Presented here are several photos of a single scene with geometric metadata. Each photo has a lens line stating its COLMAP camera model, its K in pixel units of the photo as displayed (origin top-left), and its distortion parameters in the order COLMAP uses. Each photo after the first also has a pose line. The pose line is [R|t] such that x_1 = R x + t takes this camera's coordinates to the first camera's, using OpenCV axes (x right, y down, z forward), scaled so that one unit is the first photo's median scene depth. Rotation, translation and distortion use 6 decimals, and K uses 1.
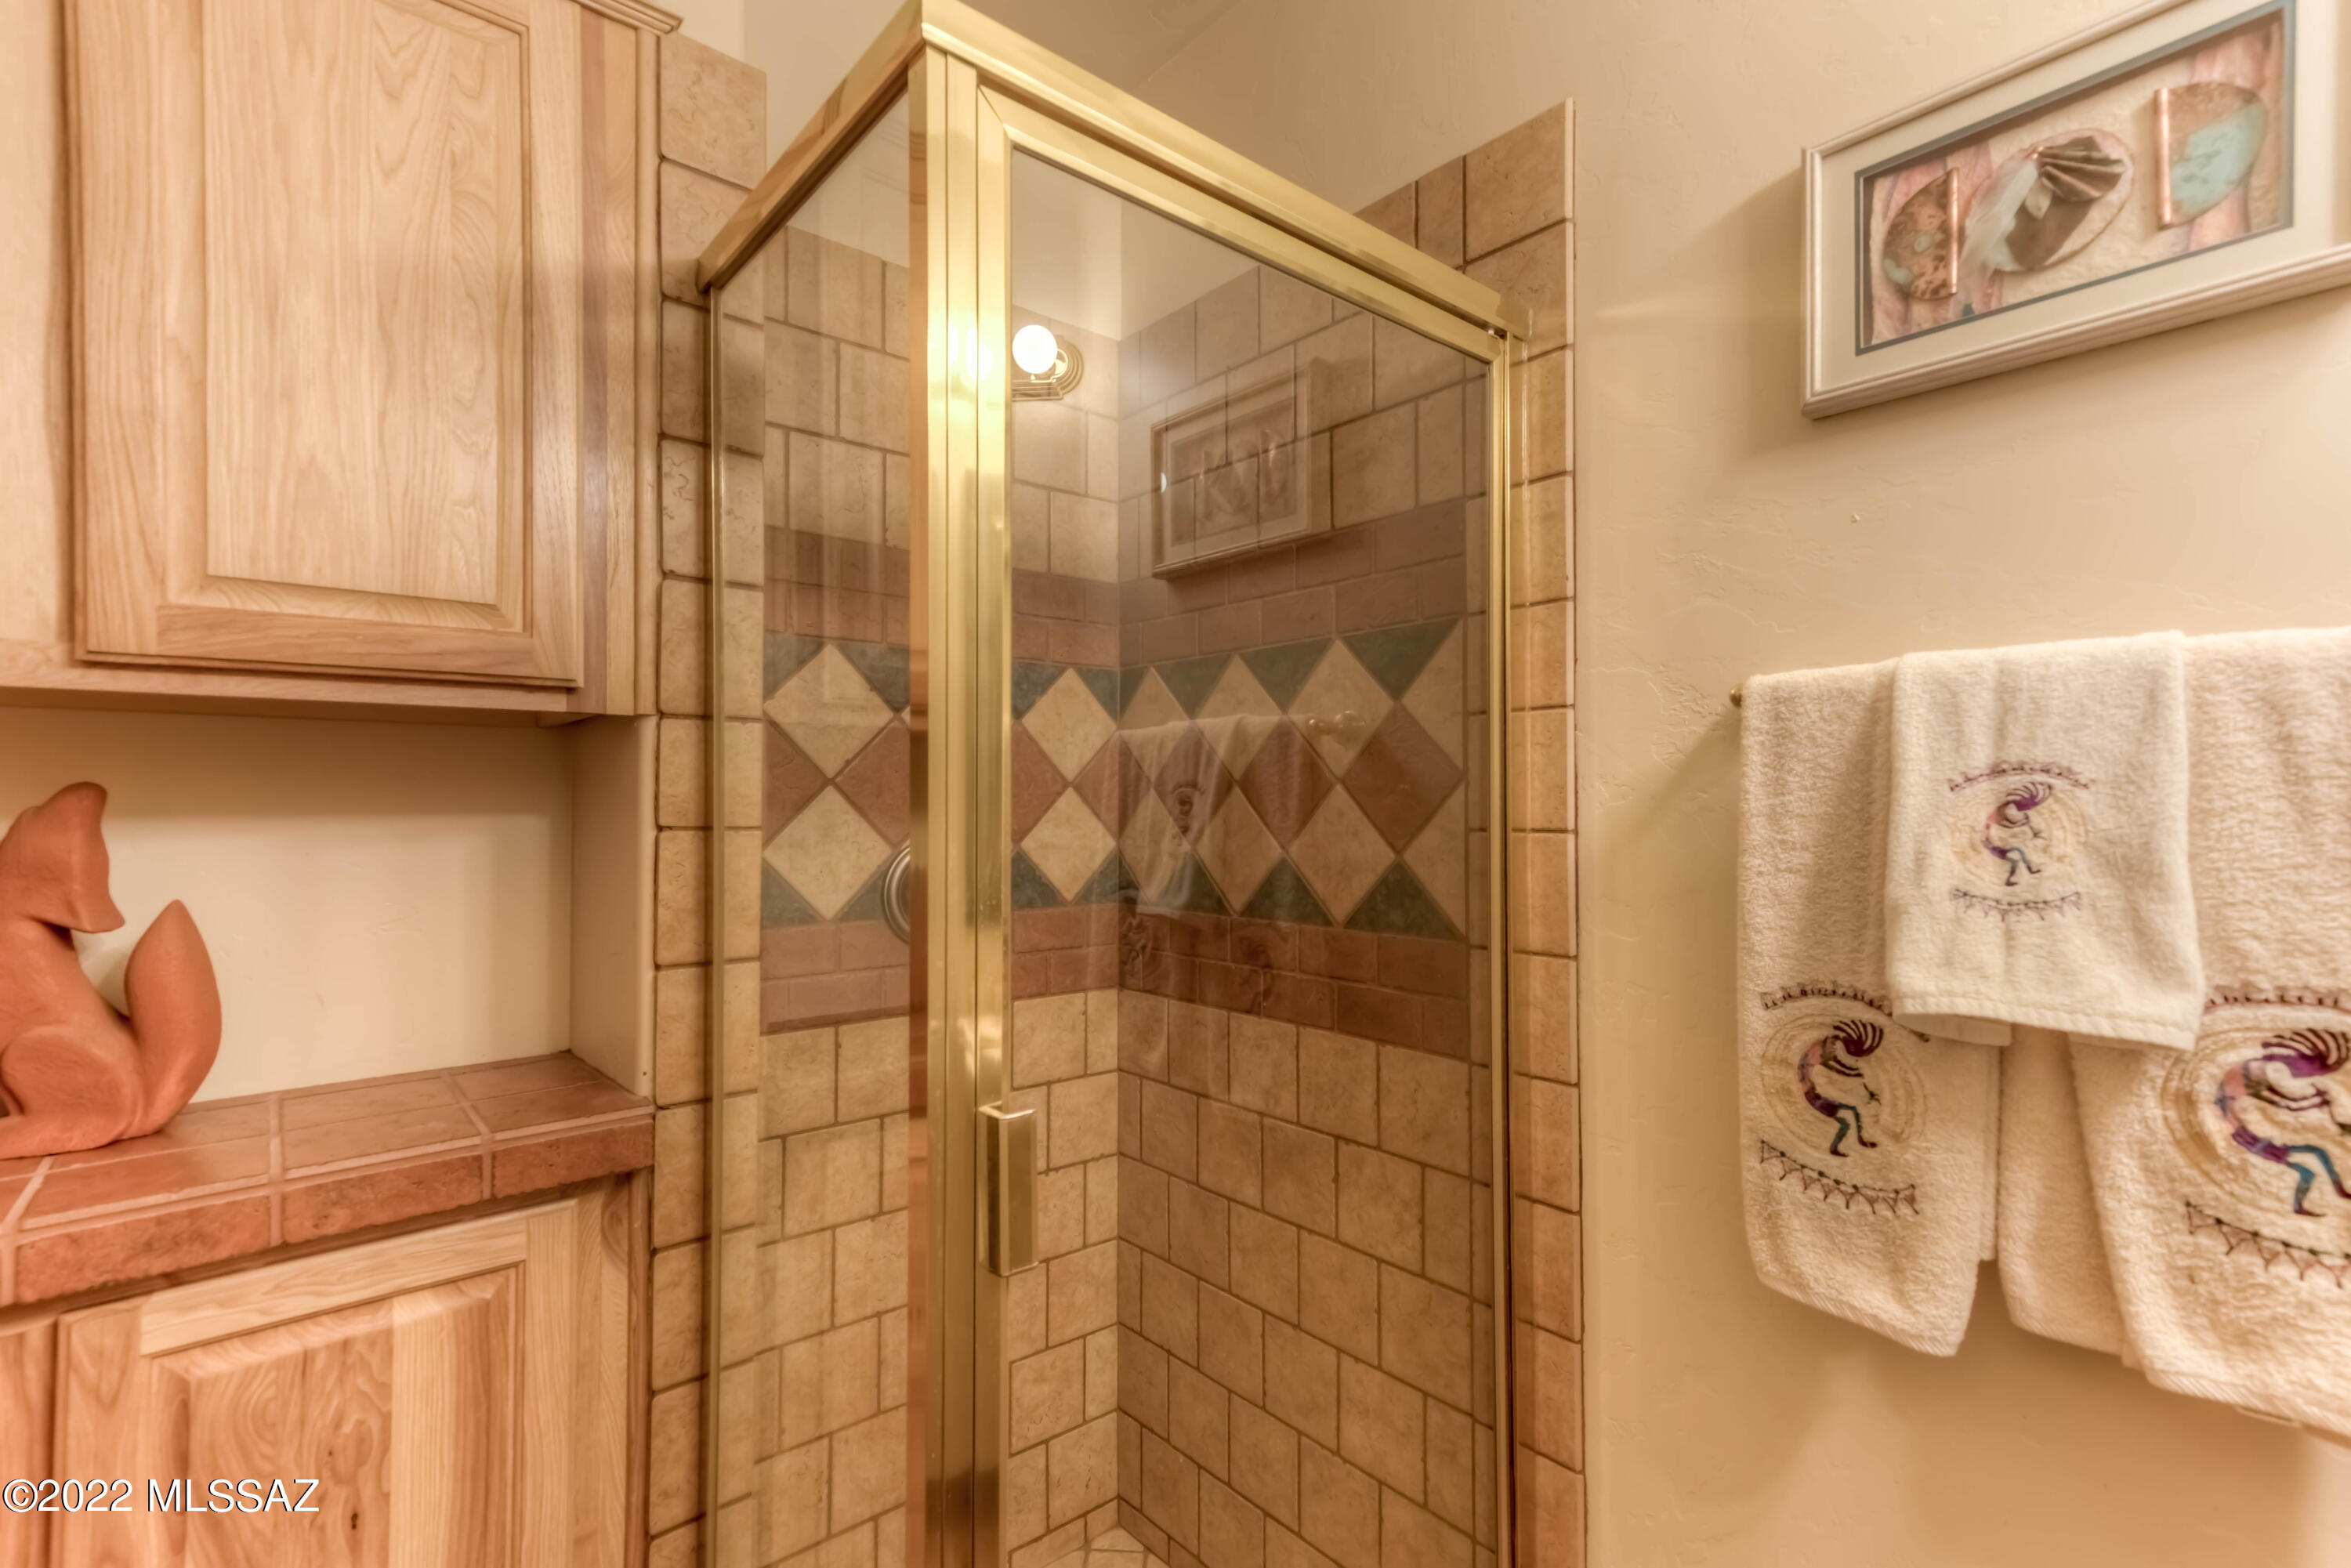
lens RADIAL K [[1095.4, 0, 1175.5], [0, 1095.4, 784.0], [0, 0, 1]] dist [0.032774, 0.000661]
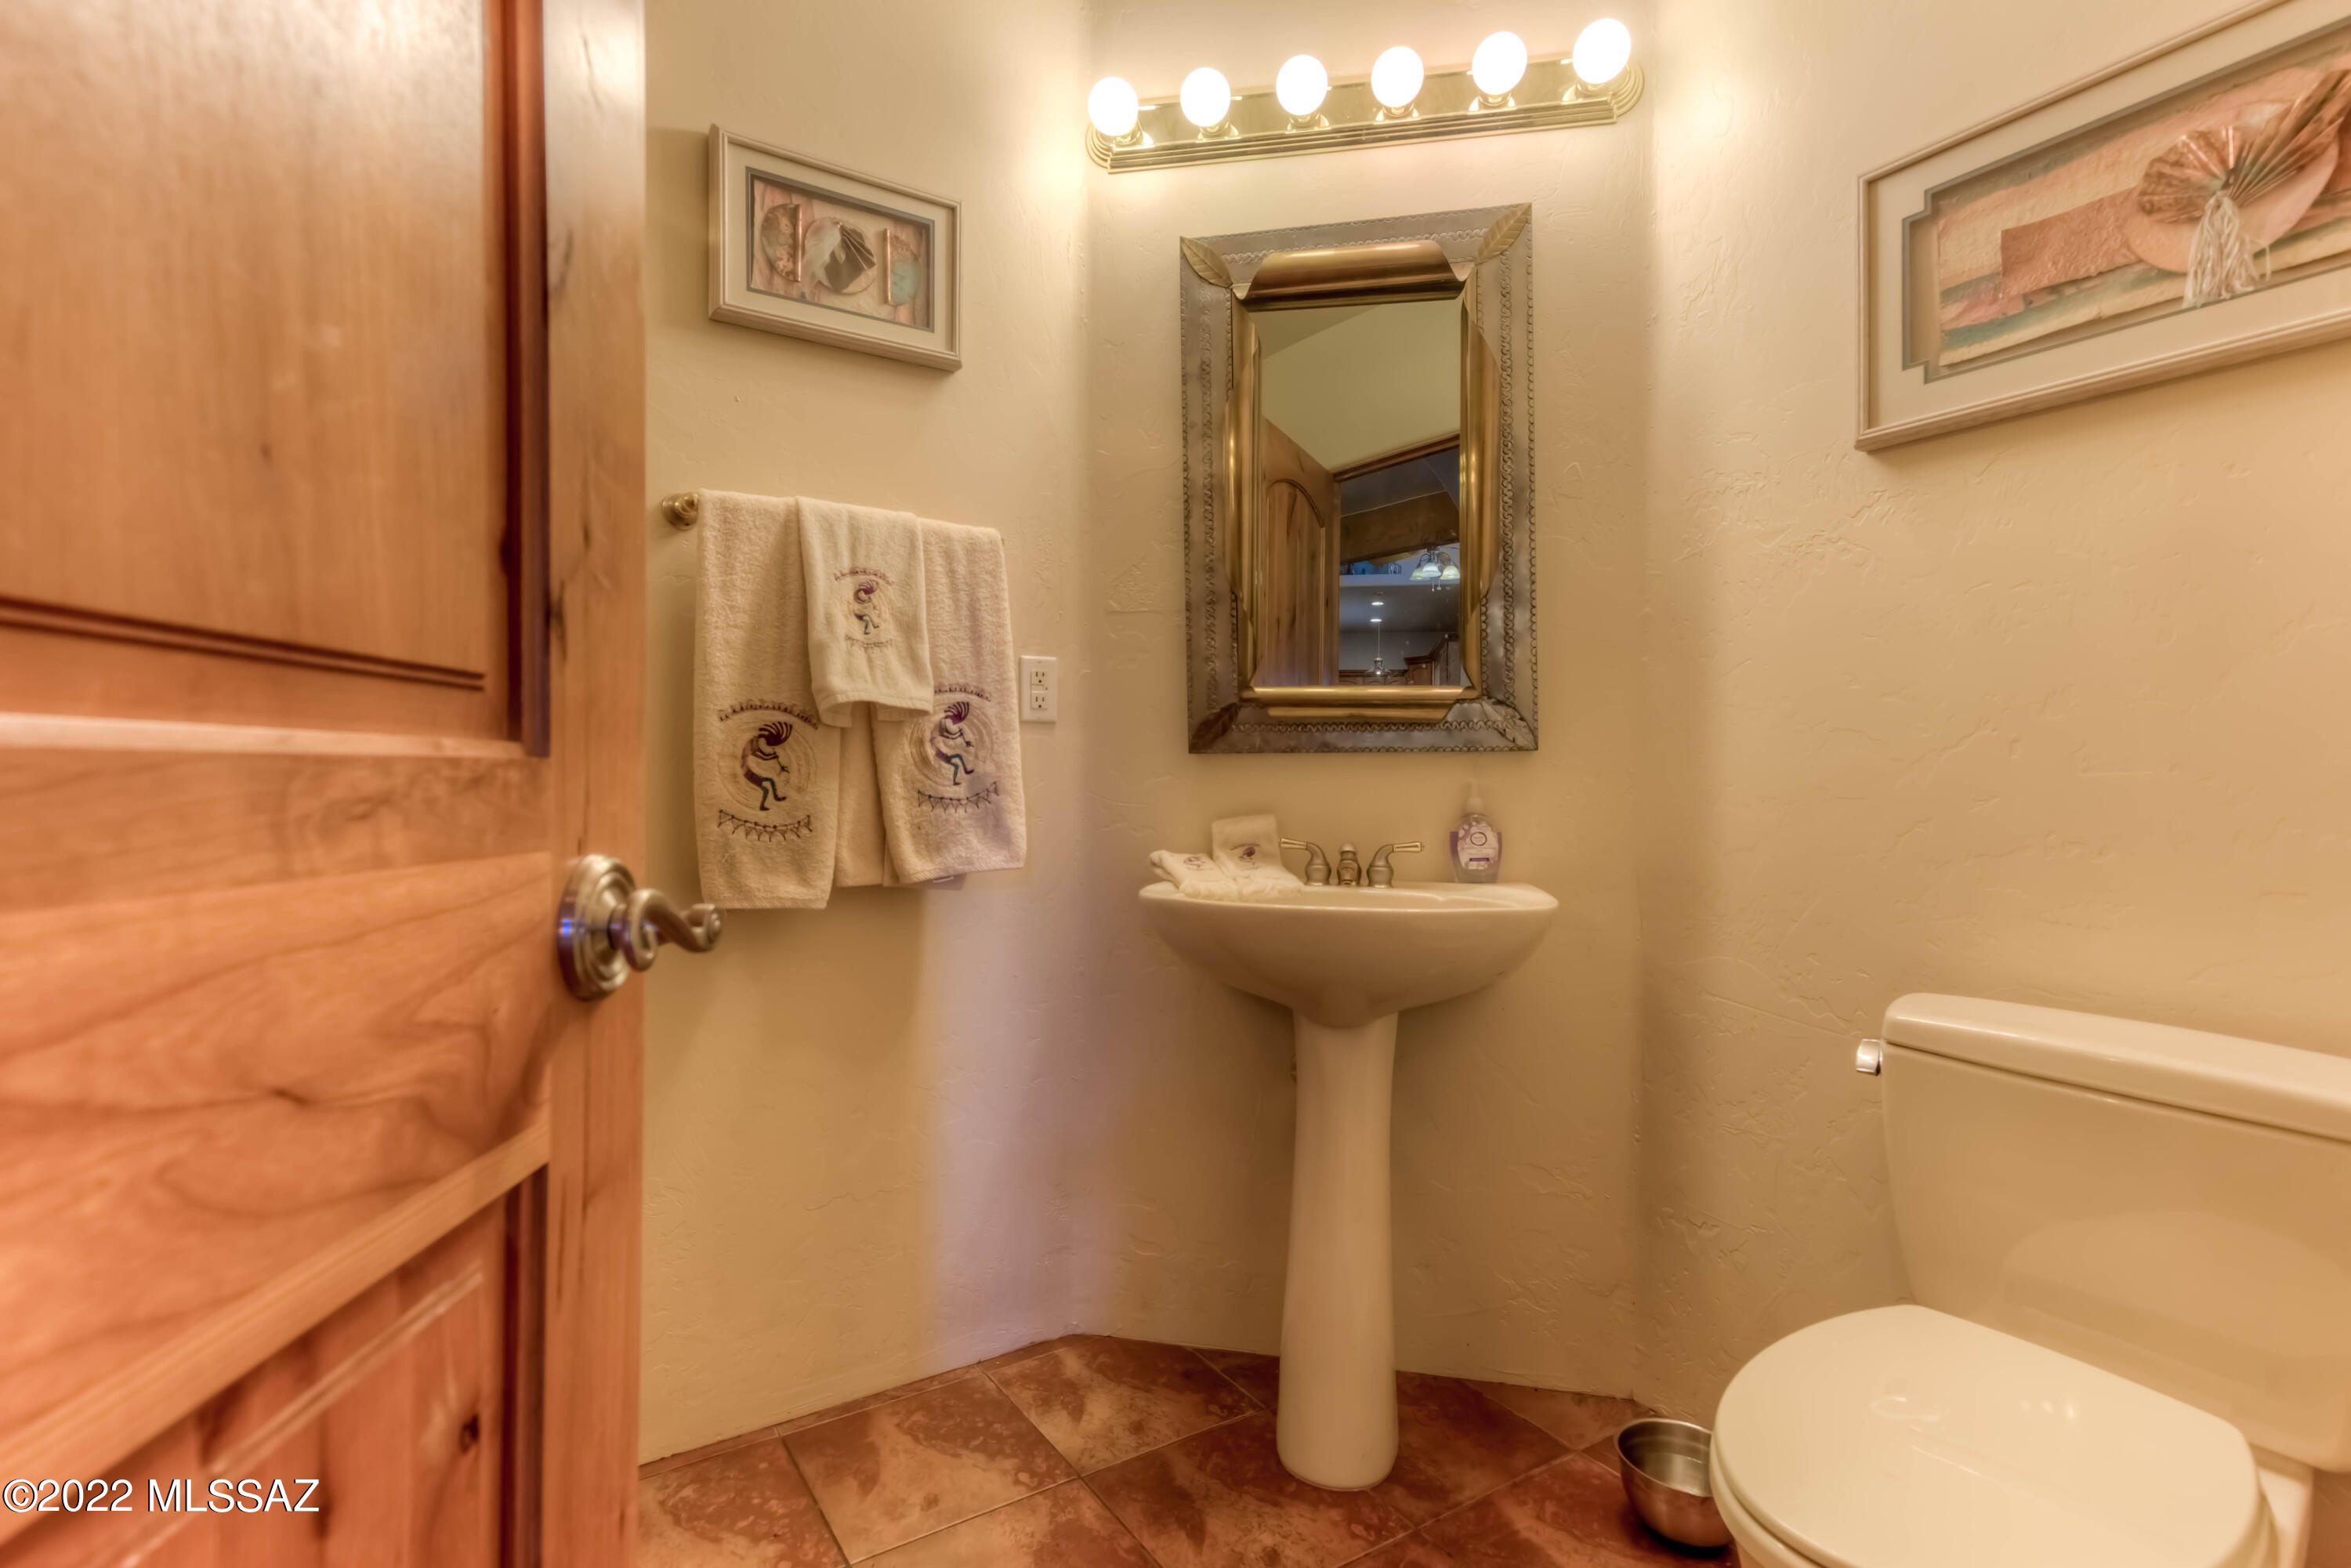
lens RADIAL K [[1095.4, 0, 1175.5], [0, 1095.4, 784.0], [0, 0, 1]] dist [0.032774, 0.000661]
pose [[0.120629, -0.017651, 0.992541, -0.899127], [-0.017814, 0.999642, 0.019943, 0.266667], [-0.992538, -0.020087, 0.120272, 0.253128]]
